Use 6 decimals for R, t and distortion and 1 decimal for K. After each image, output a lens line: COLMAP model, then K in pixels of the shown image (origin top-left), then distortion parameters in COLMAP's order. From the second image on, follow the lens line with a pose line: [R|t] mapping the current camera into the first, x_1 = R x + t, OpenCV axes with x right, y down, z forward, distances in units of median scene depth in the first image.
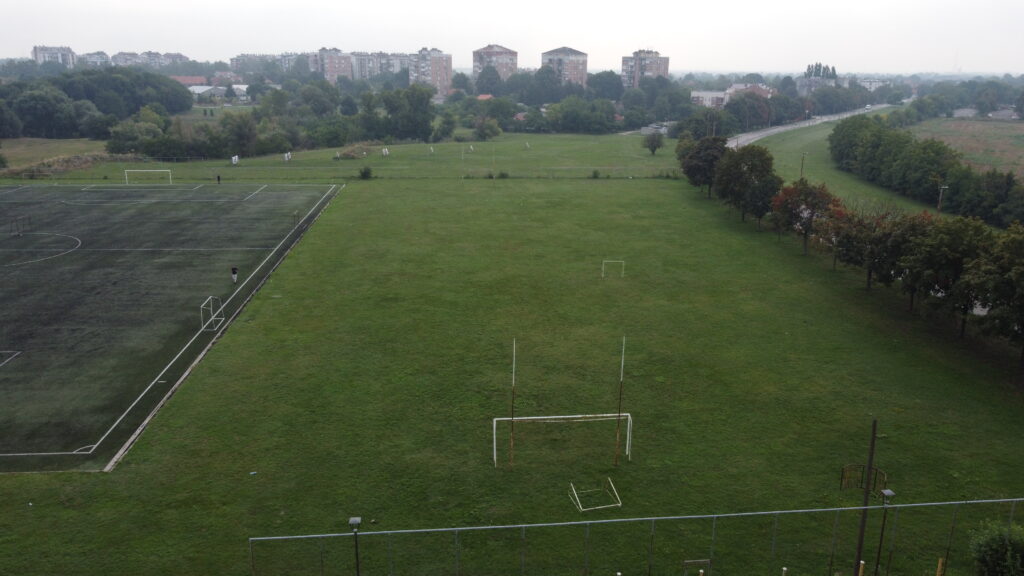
lens RADIAL K [[797.8, 0, 512.0], [0, 797.8, 288.0], [0, 0, 1]] dist [-0.008556, 0.002216]
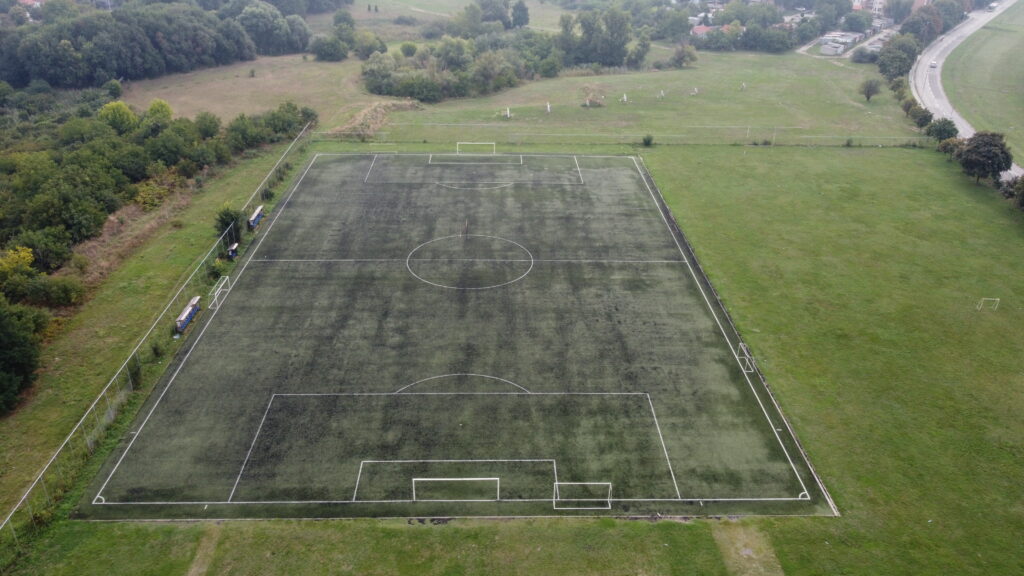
lens RADIAL K [[799.0, 0, 512.0], [0, 799.0, 288.0], [0, 0, 1]] dist [0.000995, -0.012782]
pose [[0.998240, 0.032693, -0.049478, -0.343736], [-0.022676, 0.981341, 0.190934, -0.165200], [0.054797, -0.189476, 0.980355, -0.178167]]
